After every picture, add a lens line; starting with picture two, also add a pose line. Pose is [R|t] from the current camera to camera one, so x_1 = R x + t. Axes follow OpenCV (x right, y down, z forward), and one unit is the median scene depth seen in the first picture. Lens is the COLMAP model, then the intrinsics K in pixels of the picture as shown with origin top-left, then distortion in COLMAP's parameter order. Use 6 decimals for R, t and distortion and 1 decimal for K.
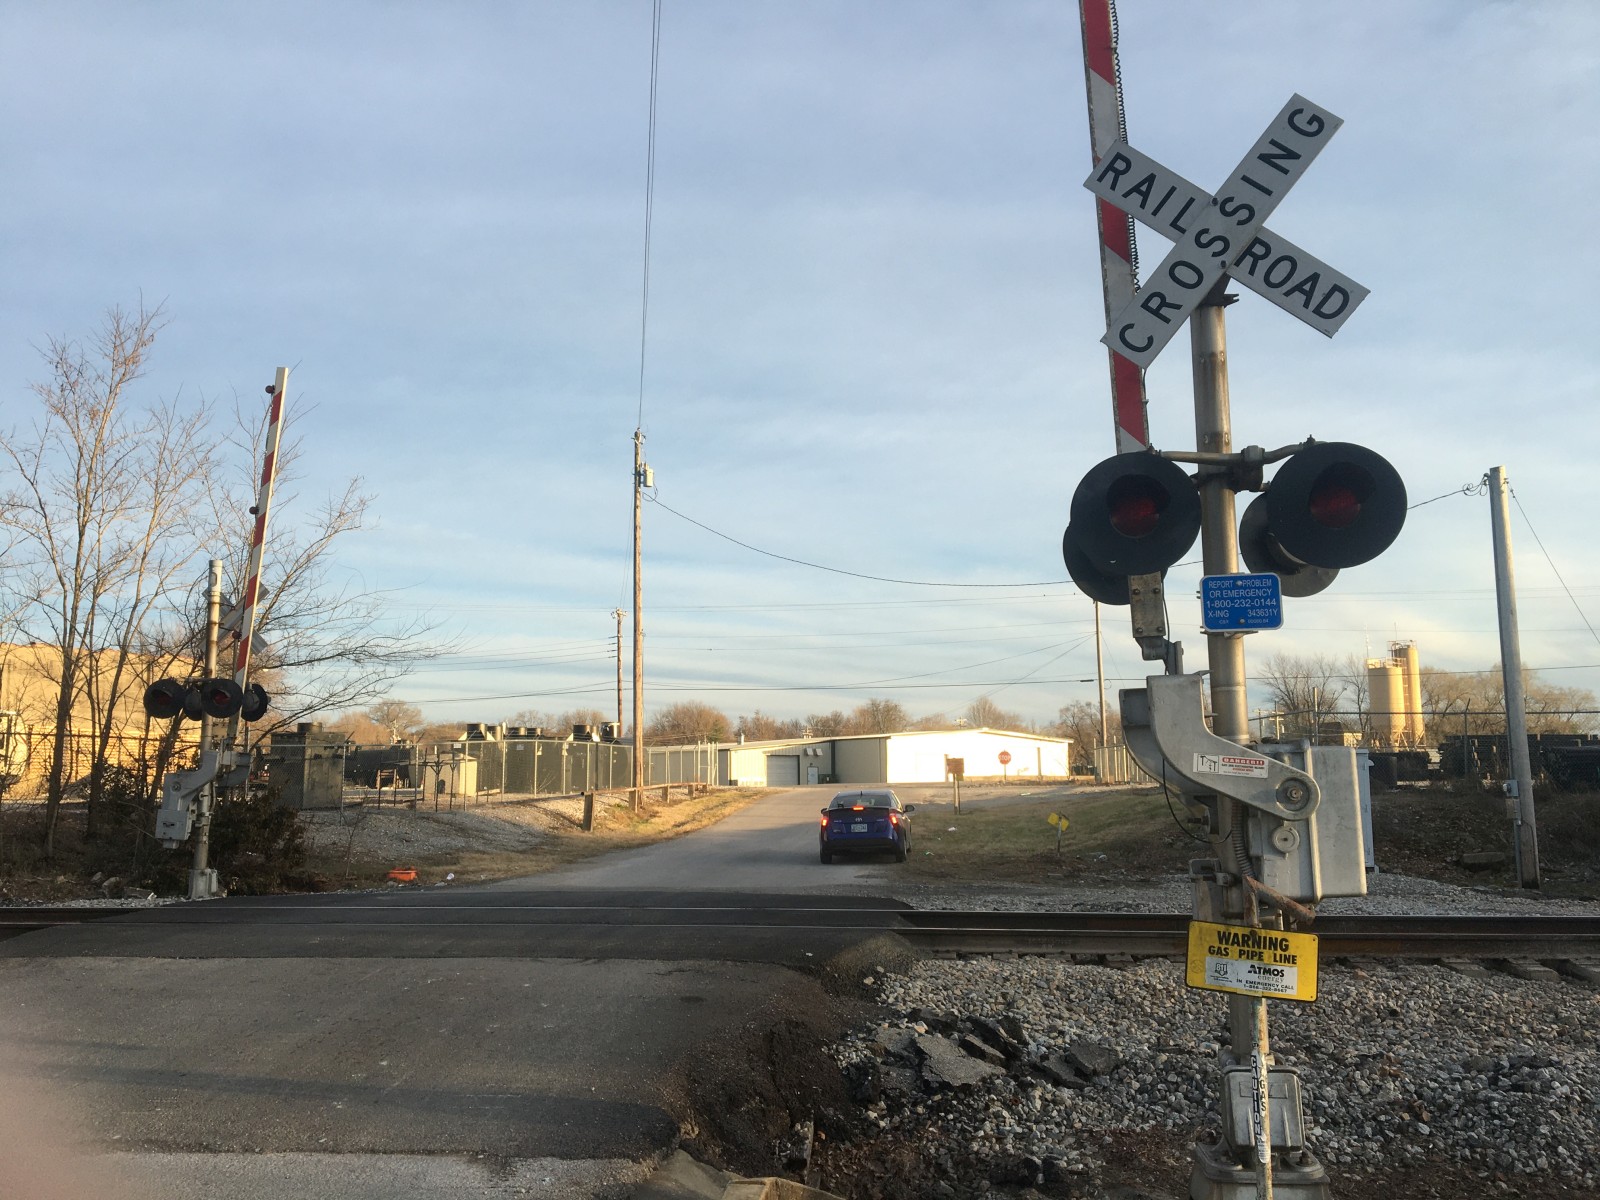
lens RADIAL K [[1344.0, 0, 779.3], [0, 1344.0, 596.2], [0, 0, 1]] dist [0.095659, -0.138445]
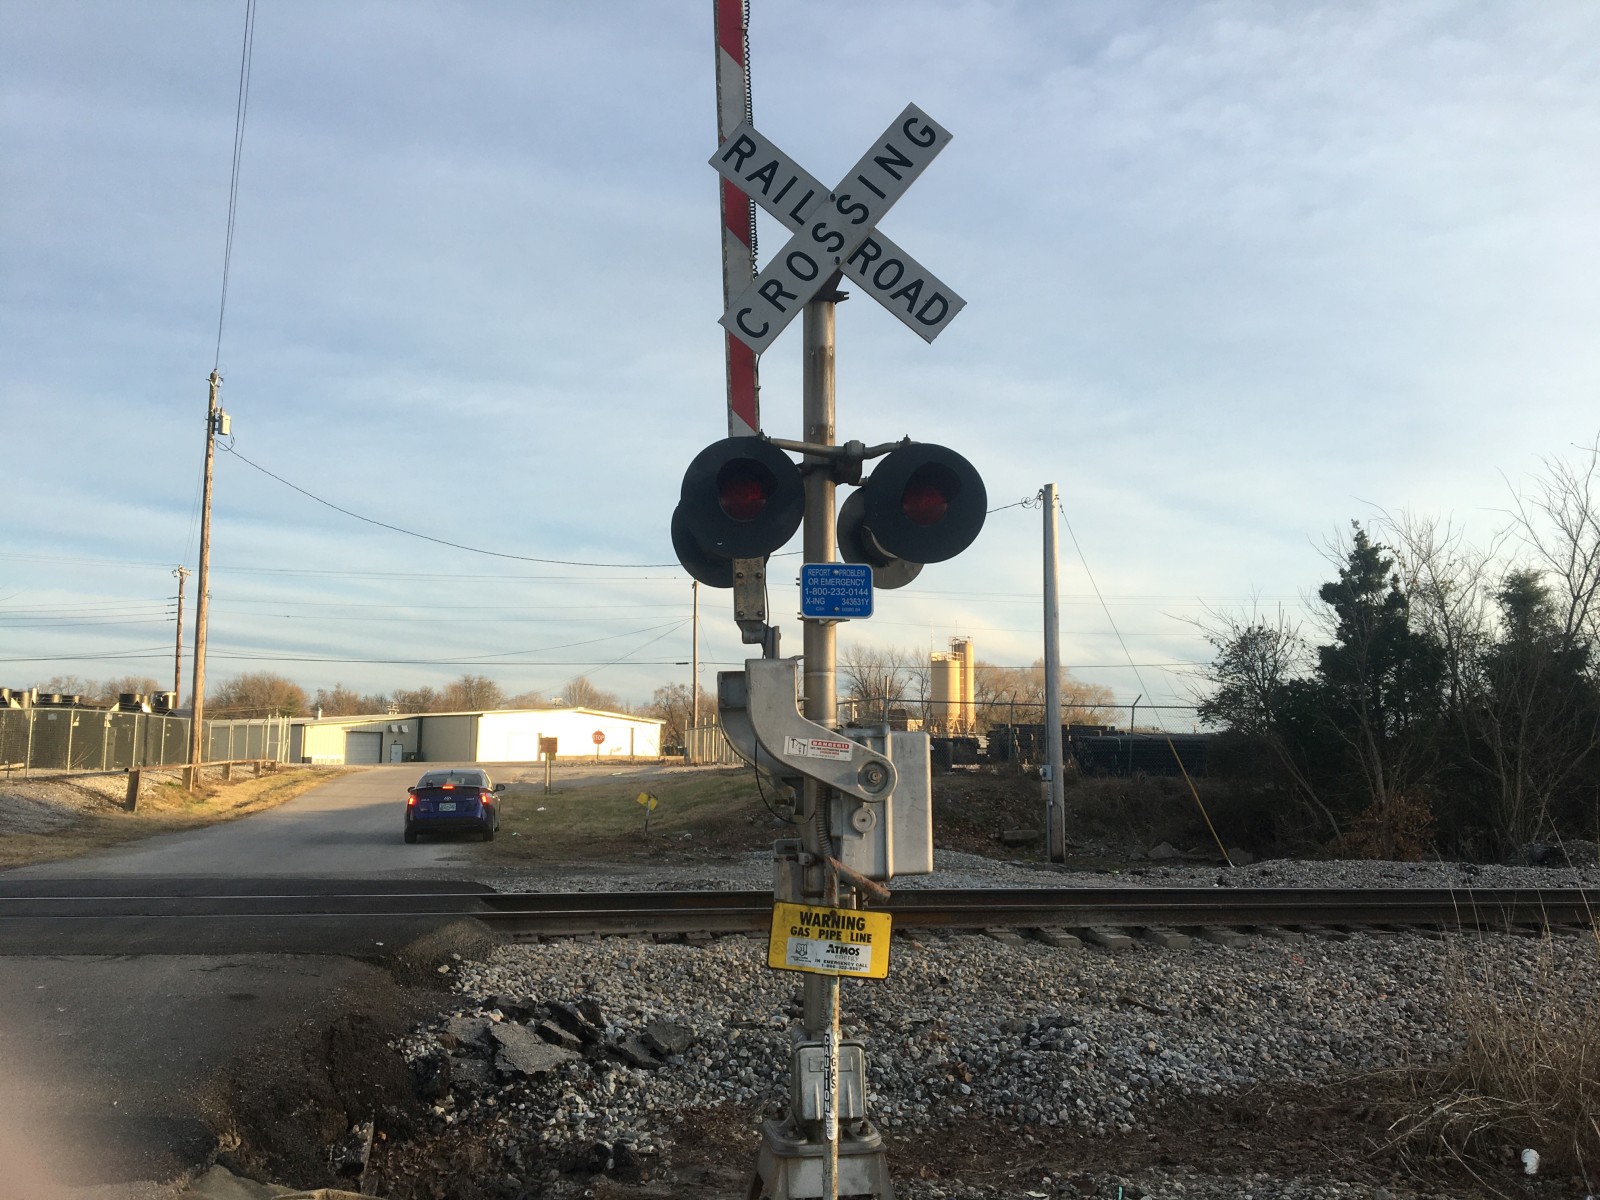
lens RADIAL K [[1344.0, 0, 776.4], [0, 1344.0, 598.2], [0, 0, 1]] dist [0.095659, -0.138445]
pose [[0.956271, 0.049663, 0.288236, 0.000848], [-0.054410, 0.998483, 0.008476, 0.001493], [-0.287378, -0.023788, 0.957522, 0.013224]]
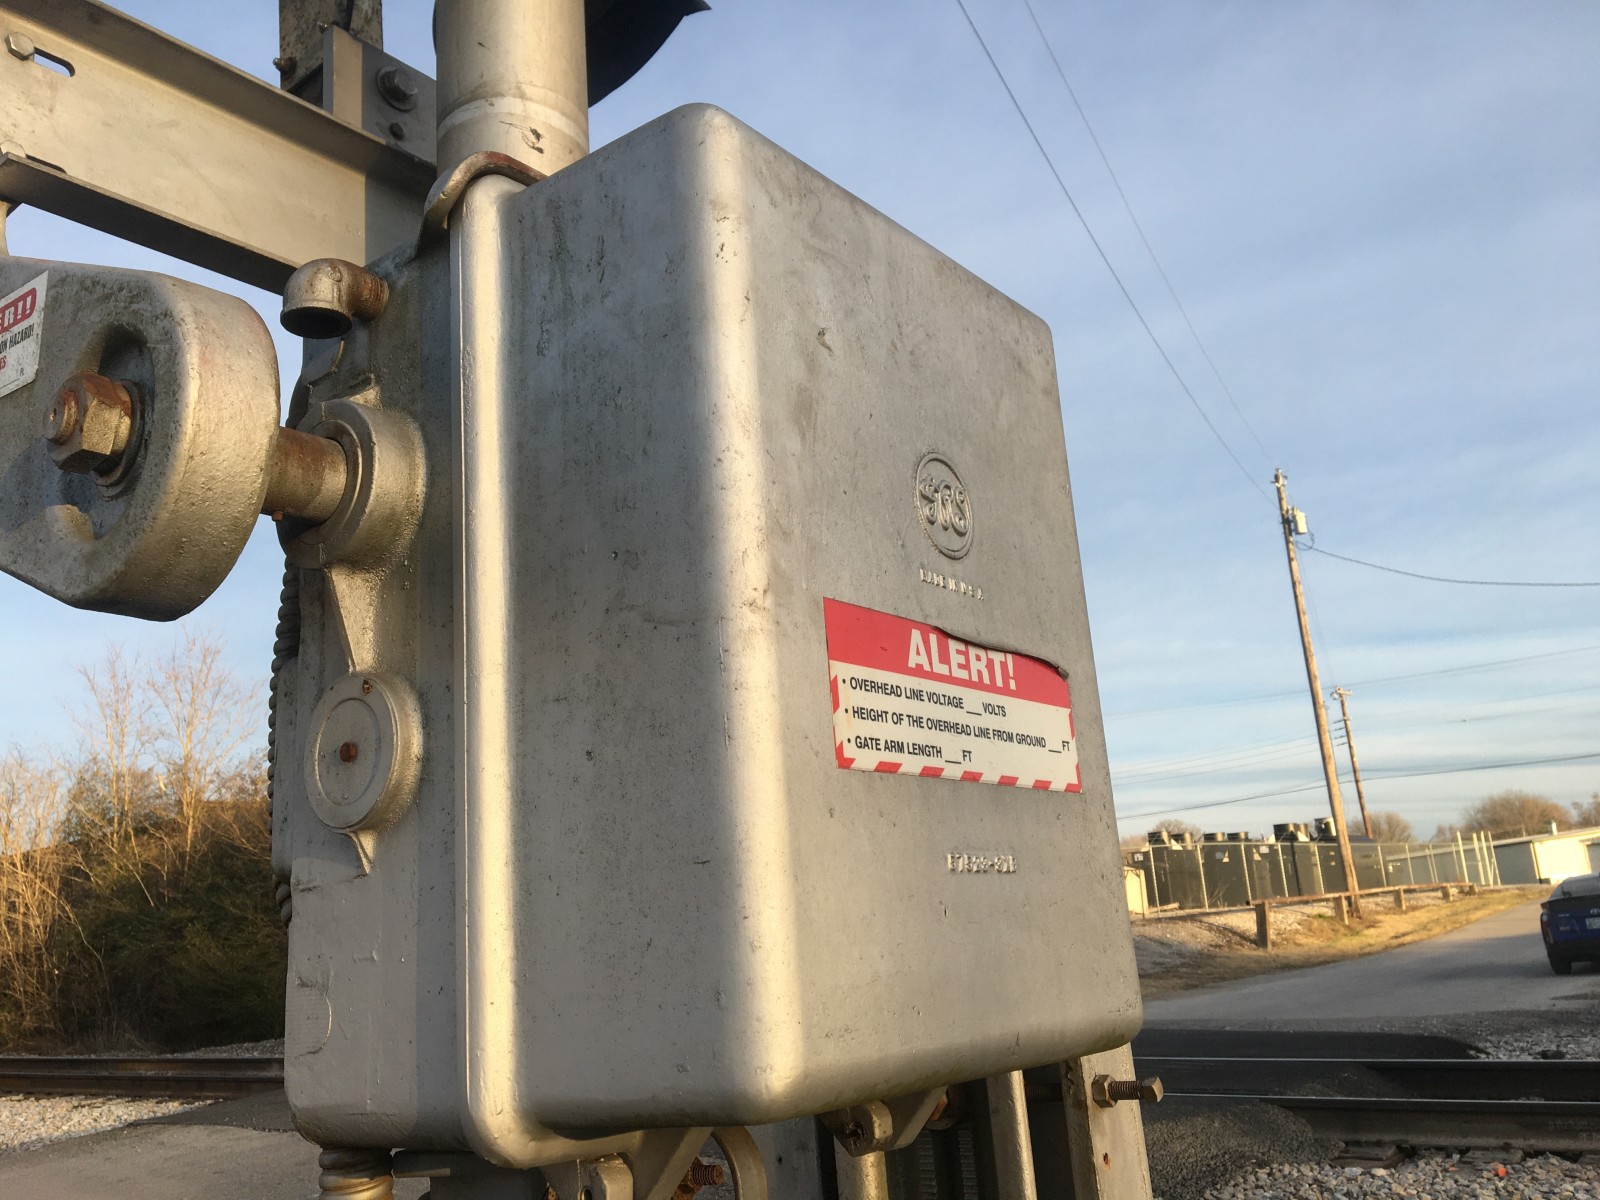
lens RADIAL K [[1344.0, 0, 787.9], [0, 1344.0, 612.0], [0, 0, 1]] dist [0.095659, -0.138445]
pose [[0.843808, -0.173532, -0.507814, 0.111289], [0.133933, 0.984428, -0.113853, 0.041873], [0.519664, 0.028057, 0.853910, 0.199461]]
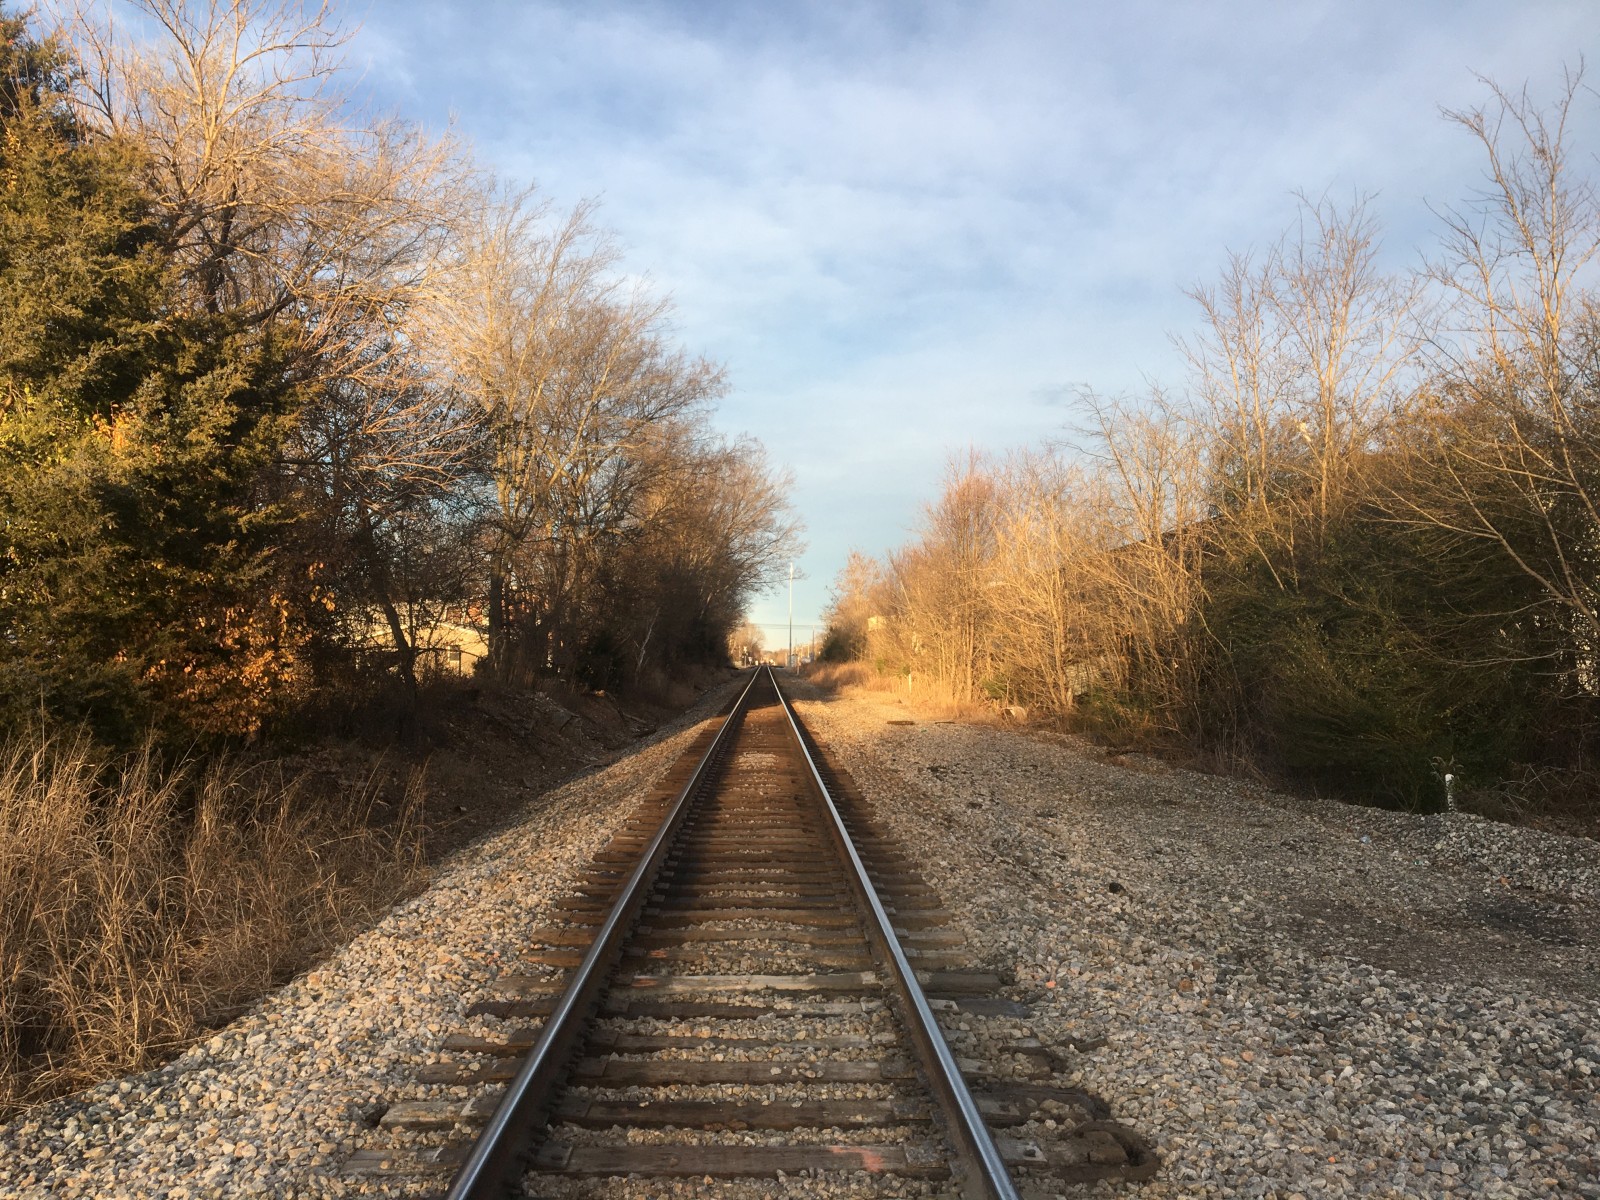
lens RADIAL K [[1344.0, 0, 759.7], [0, 1344.0, 584.3], [0, 0, 1]] dist [0.095659, -0.138445]
pose [[0.142845, -0.039480, -0.988957, -0.238954], [0.122848, 0.992185, -0.021865, 0.064818], [0.982091, -0.118368, 0.146579, 0.536609]]
